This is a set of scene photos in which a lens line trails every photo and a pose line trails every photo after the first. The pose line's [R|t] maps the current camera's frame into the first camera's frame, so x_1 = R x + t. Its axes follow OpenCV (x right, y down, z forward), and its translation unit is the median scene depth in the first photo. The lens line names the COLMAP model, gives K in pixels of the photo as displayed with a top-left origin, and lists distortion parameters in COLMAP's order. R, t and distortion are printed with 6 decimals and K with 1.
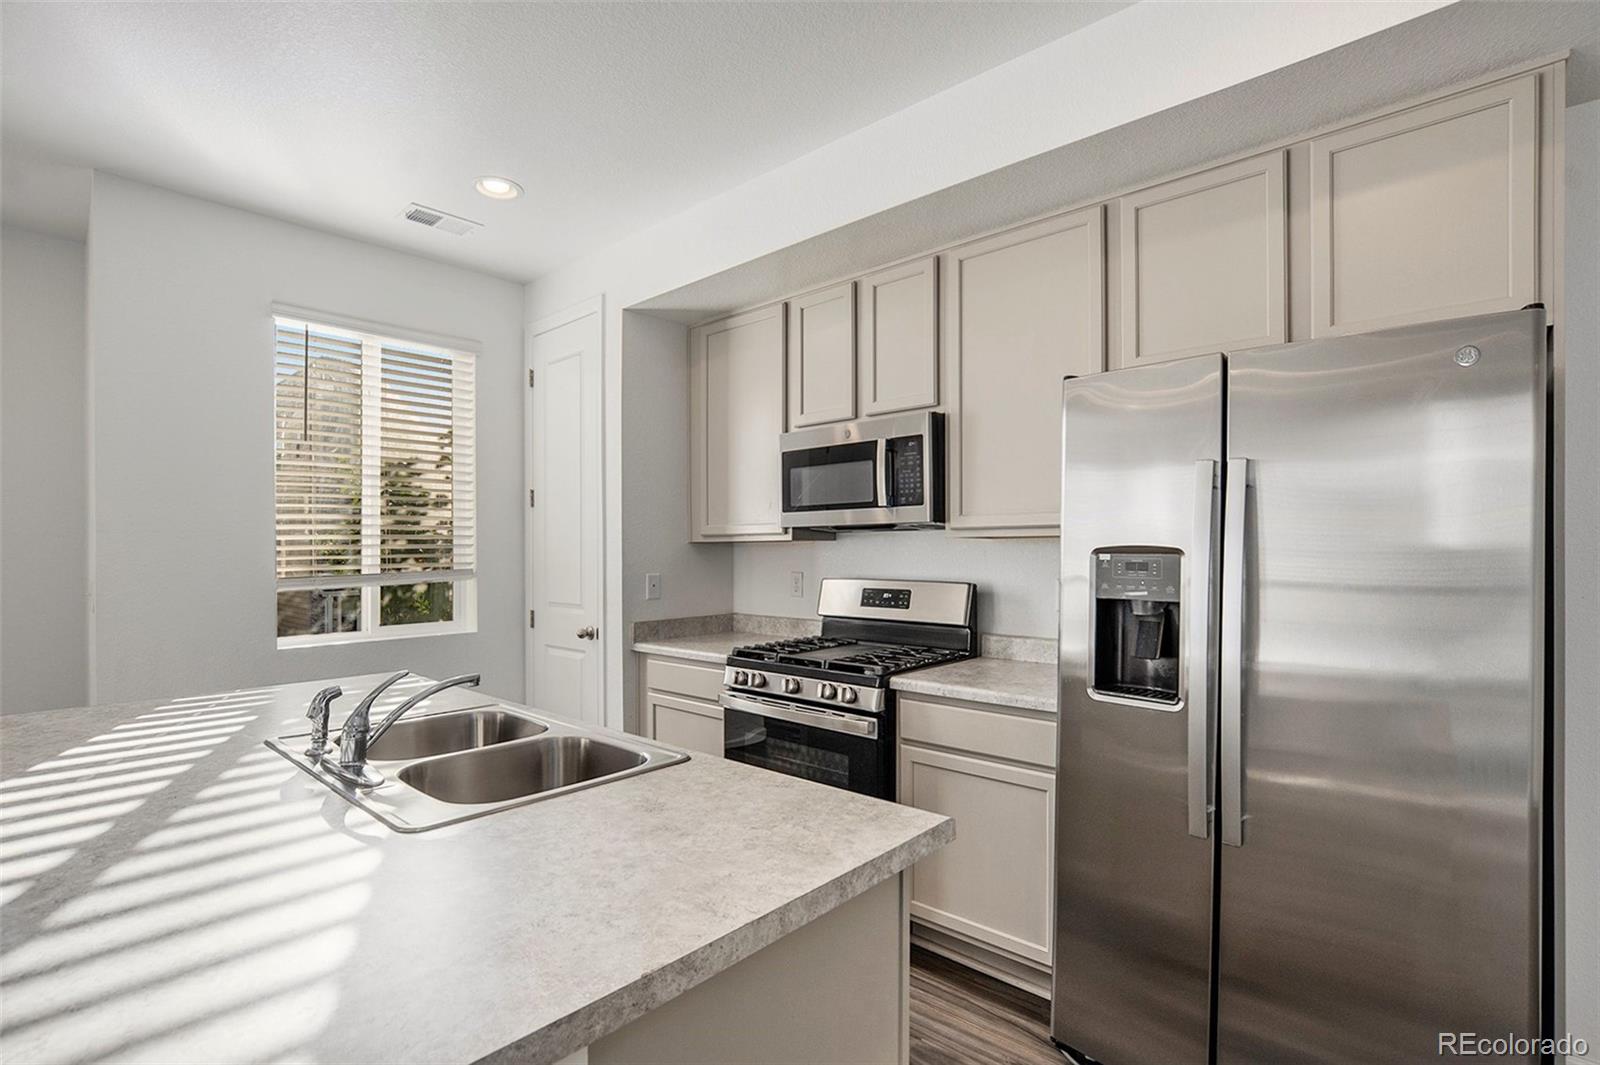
lens RADIAL K [[753.3, 0, 805.7], [0, 753.3, 548.5], [0, 0, 1]] dist [-0.021368, 0.000015]
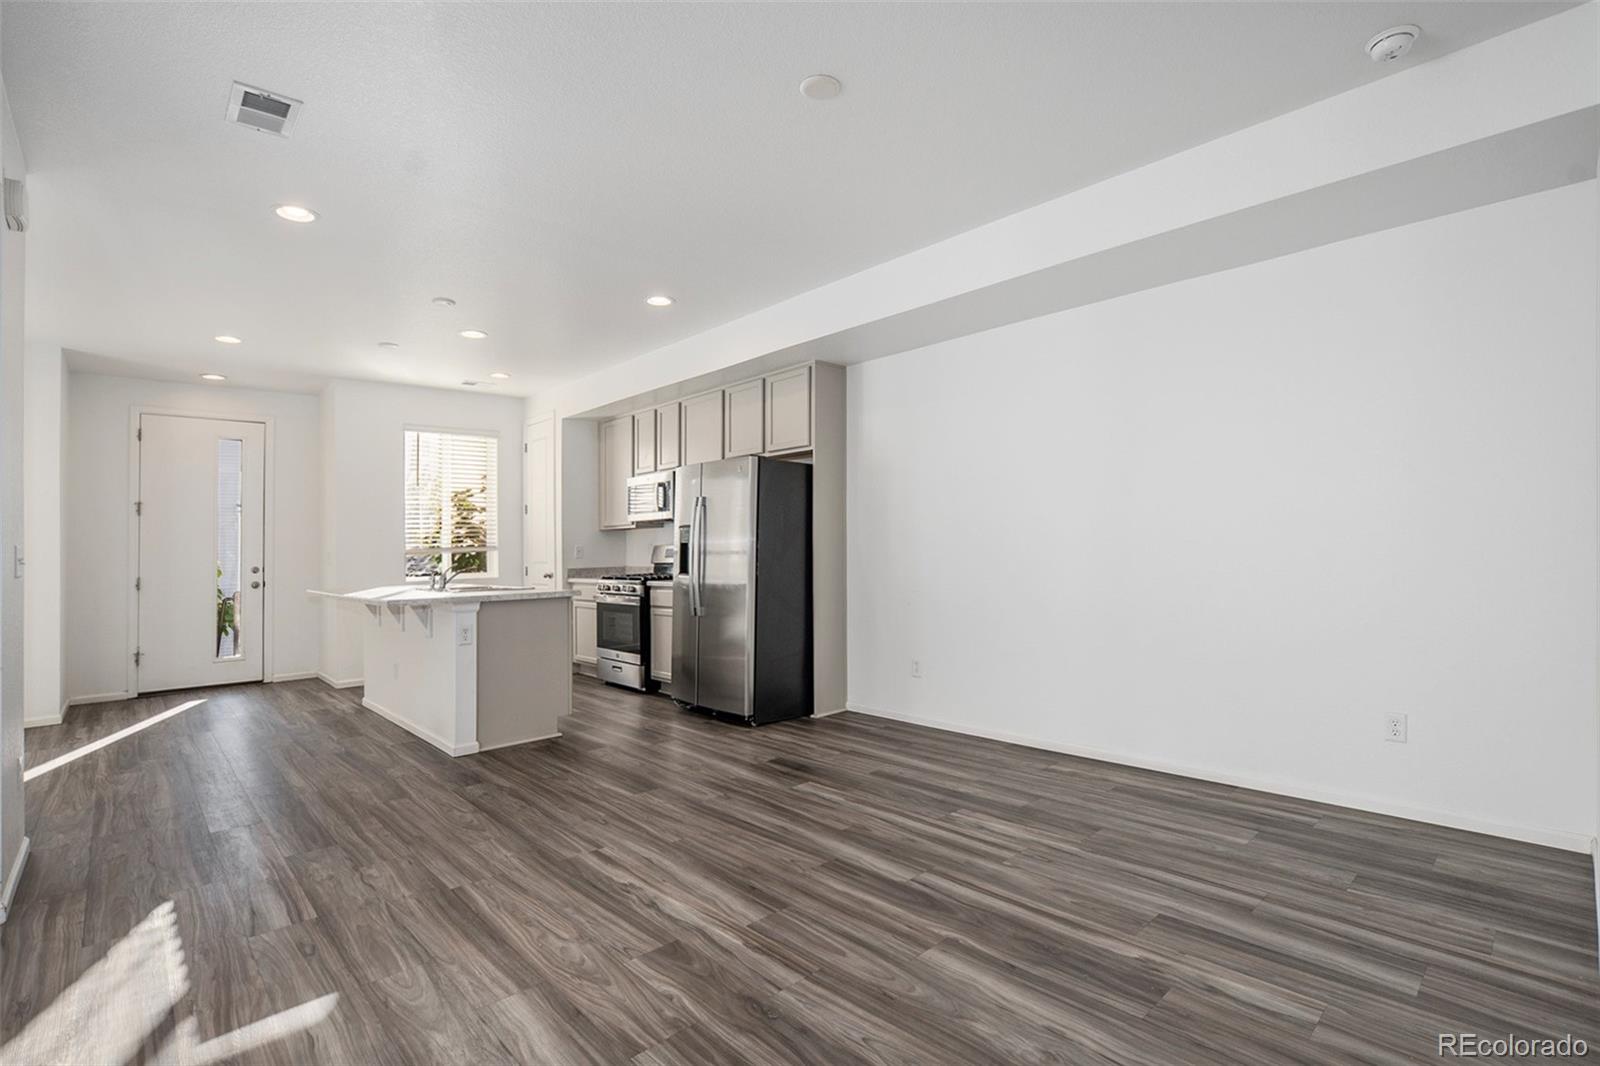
lens RADIAL K [[753.3, 0, 805.7], [0, 753.3, 549.0], [0, 0, 1]] dist [-0.021368, 0.000015]
pose [[0.996333, -0.014544, -0.084313, 0.606632], [0.014678, 0.999892, 0.000969, 0.051357], [0.084290, -0.002203, 0.996439, -1.024033]]
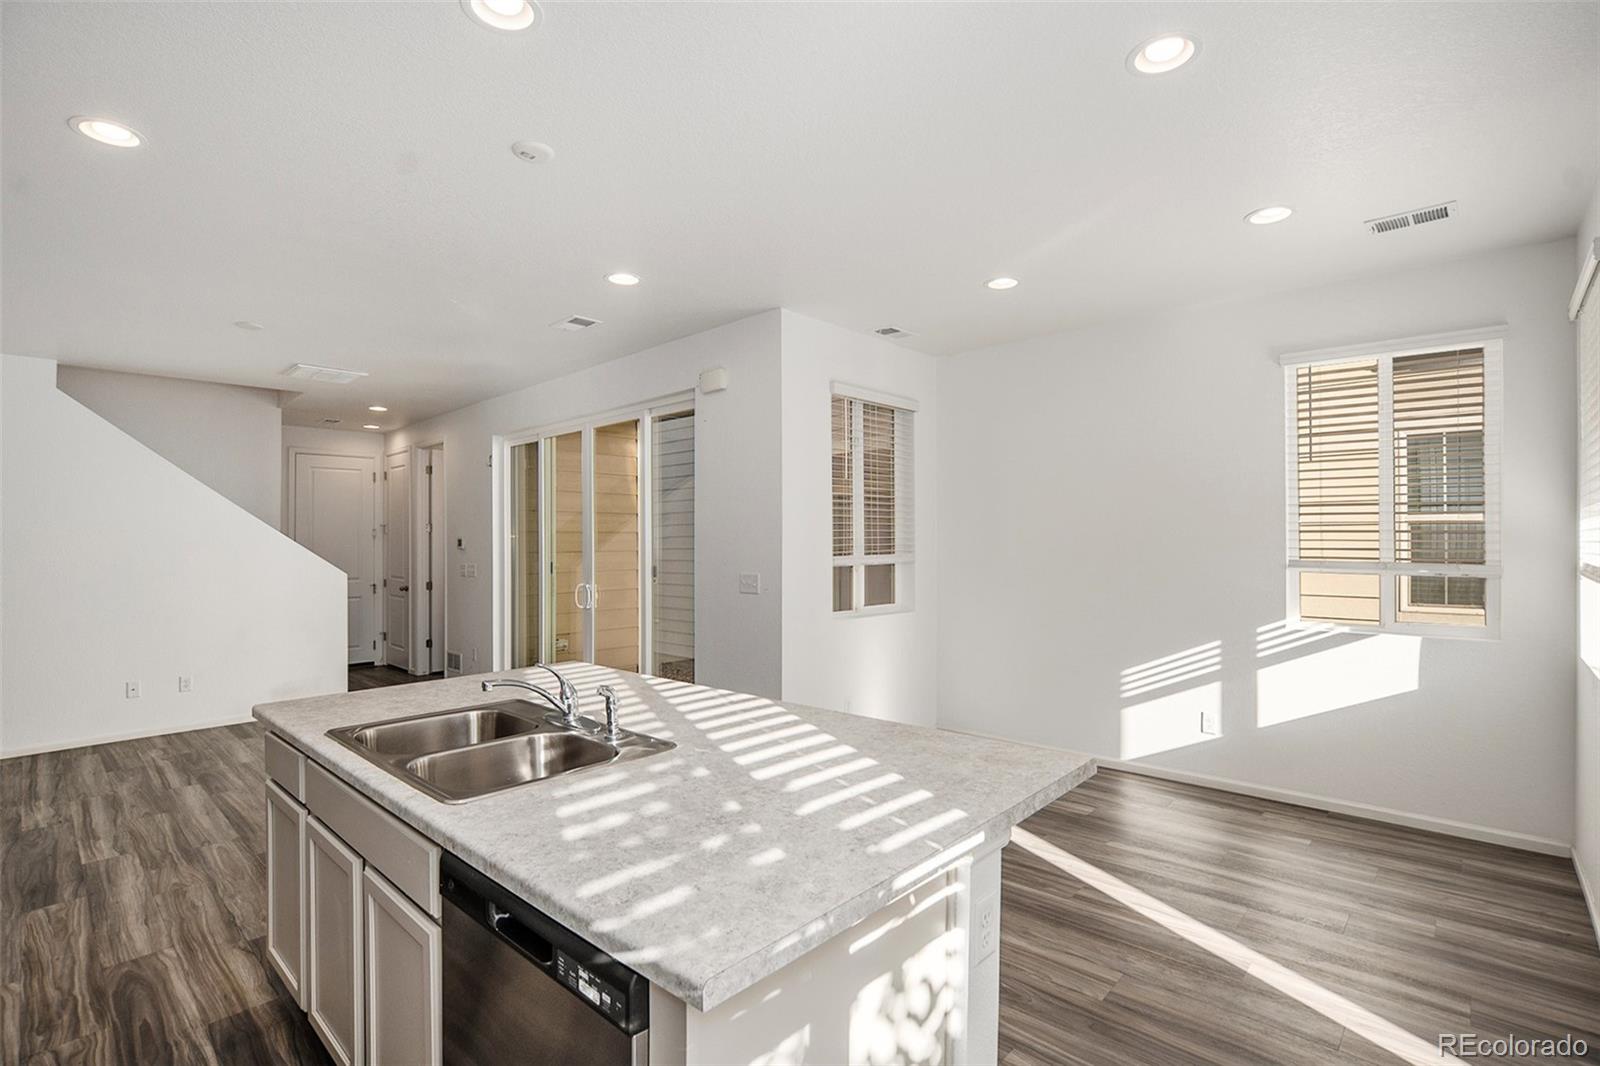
lens RADIAL K [[729.2, 0, 818.6], [0, 729.2, 553.9], [0, 0, 1]] dist [-0.018905, -0.005730]
pose [[-0.999937, 0.009564, 0.005891, -0.462895], [0.009617, 0.999912, 0.009130, -0.012251], [-0.005803, 0.009186, -0.999941, 0.991162]]
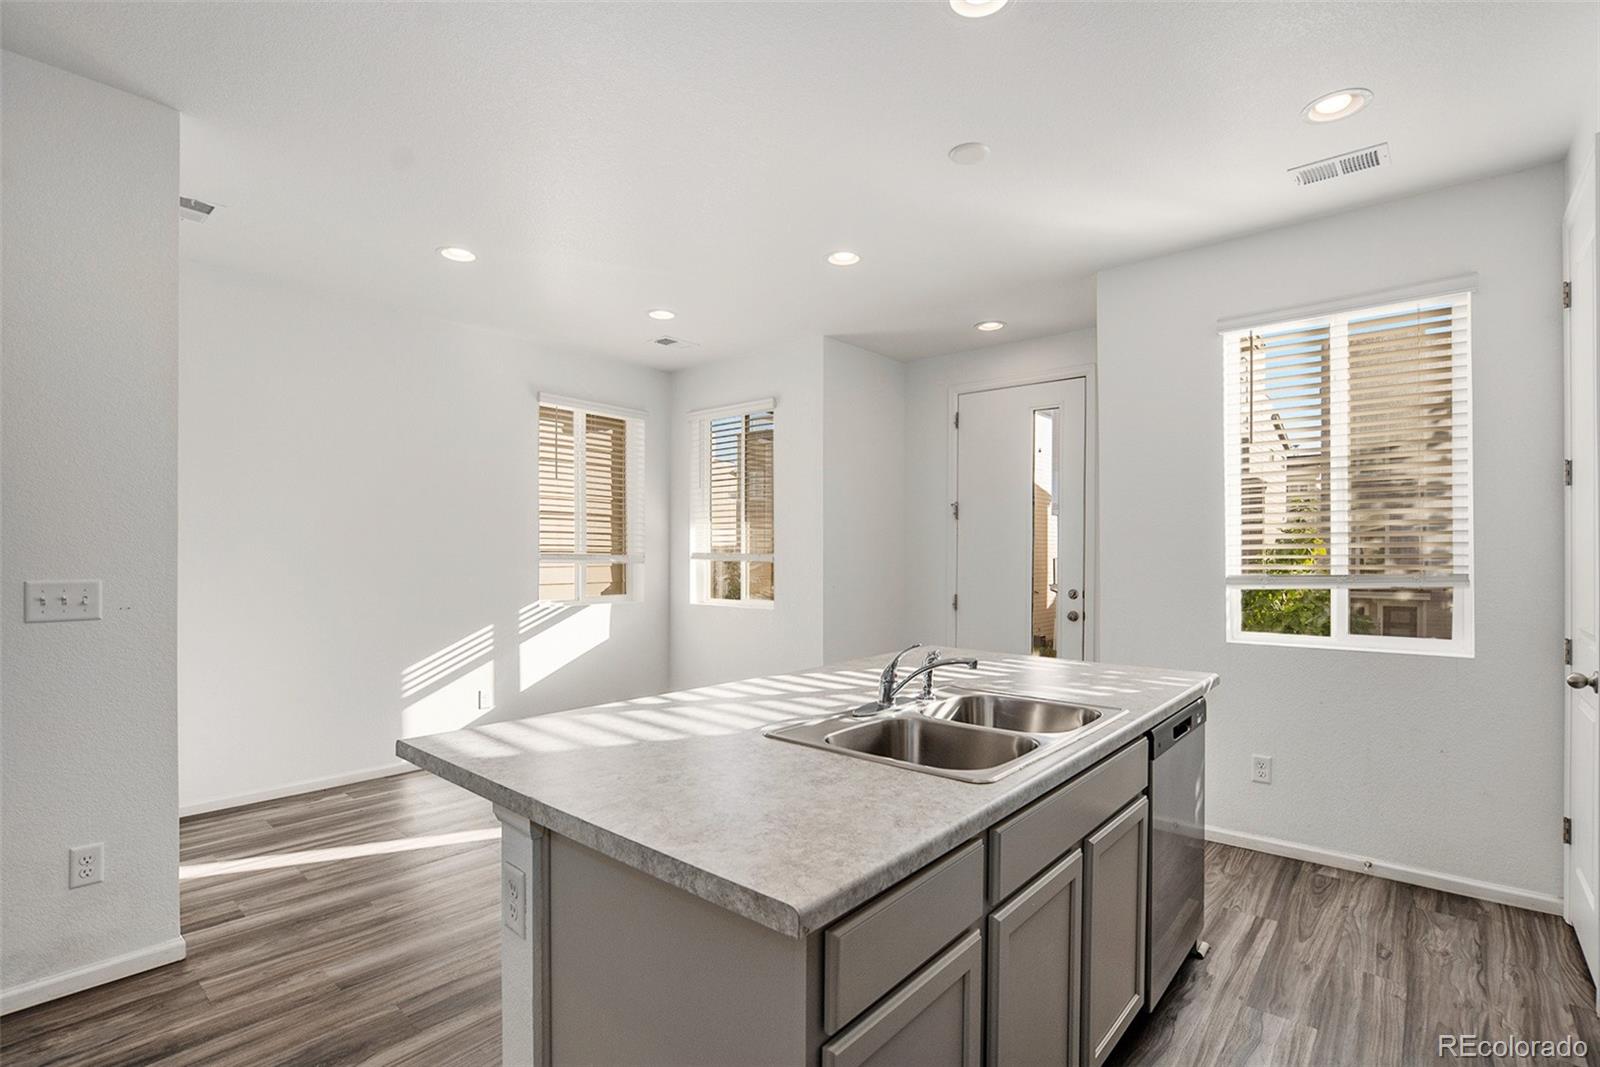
lens RADIAL K [[753.3, 0, 805.7], [0, 753.3, 549.5], [0, 0, 1]] dist [-0.021368, 0.000015]
pose [[0.020171, 0.004499, -0.999786, 0.326738], [-0.001504, 0.999989, 0.004469, -0.000561], [0.999795, 0.001414, 0.020178, 0.346043]]
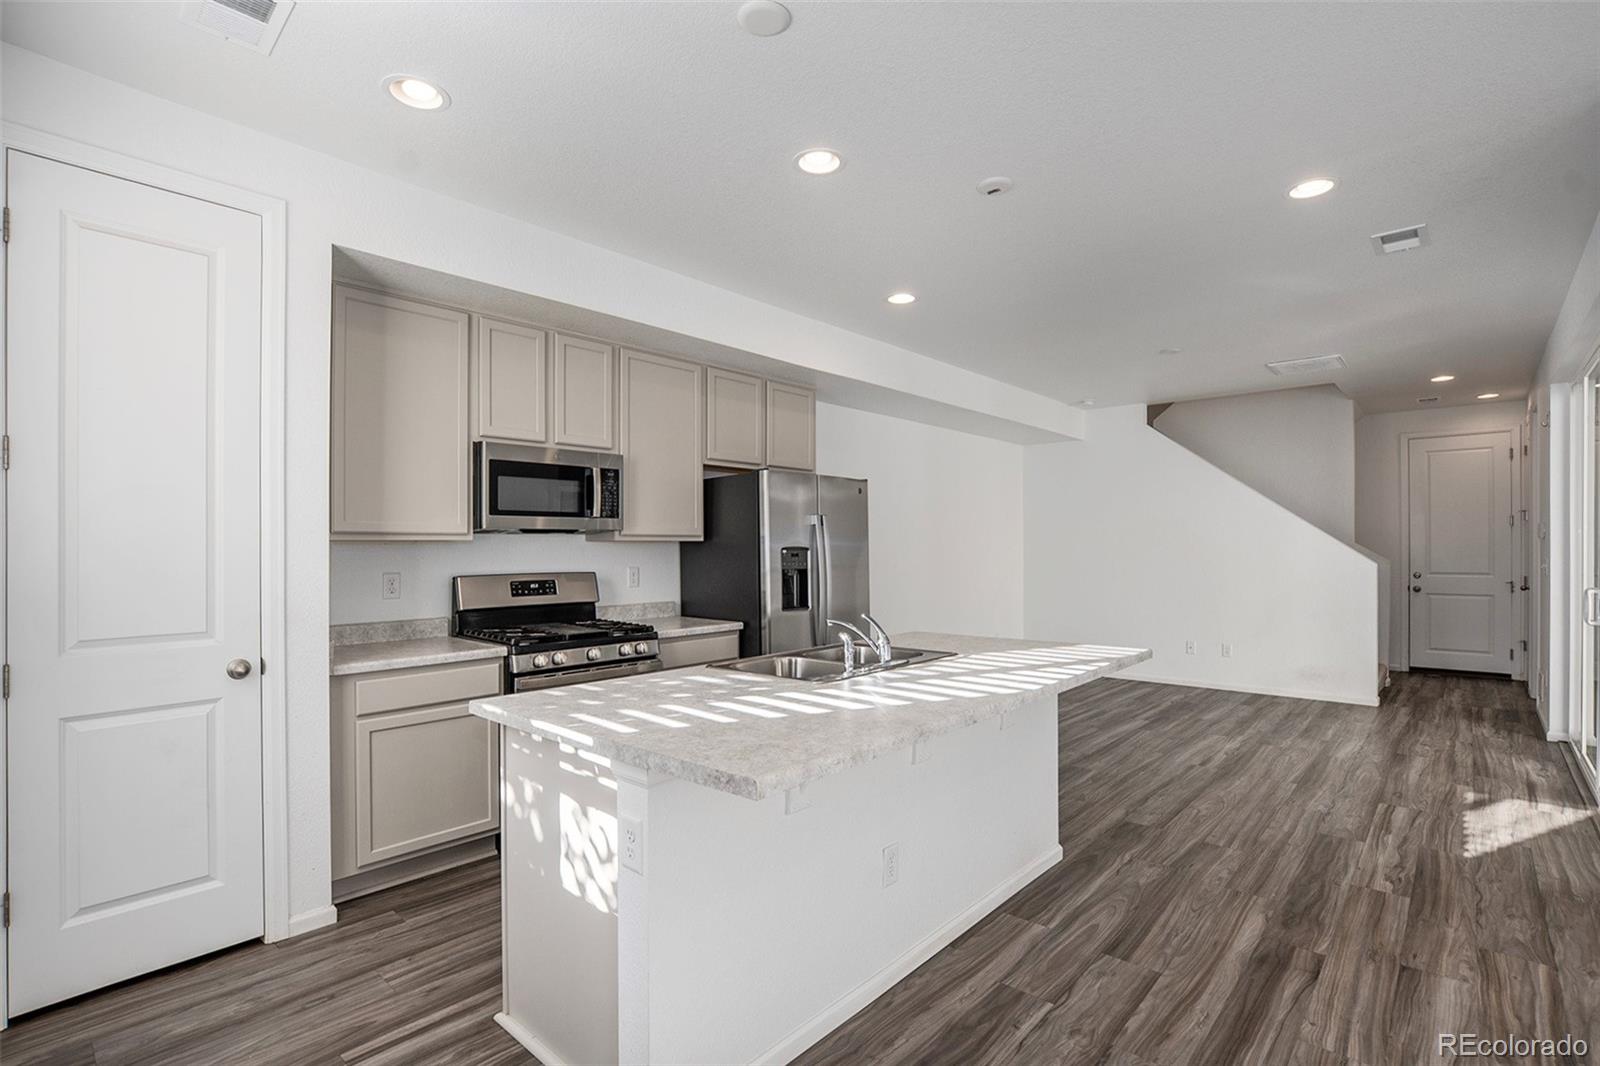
lens RADIAL K [[741.5, 0, 835.1], [0, 741.5, 544.5], [0, 0, 1]] dist [-0.017664, 0.001466]
pose [[-0.019192, 0.008214, 0.999782, -1.024796], [0.003107, 0.999962, -0.008156, 0.005340], [-0.999811, 0.002950, -0.019217, 0.487997]]
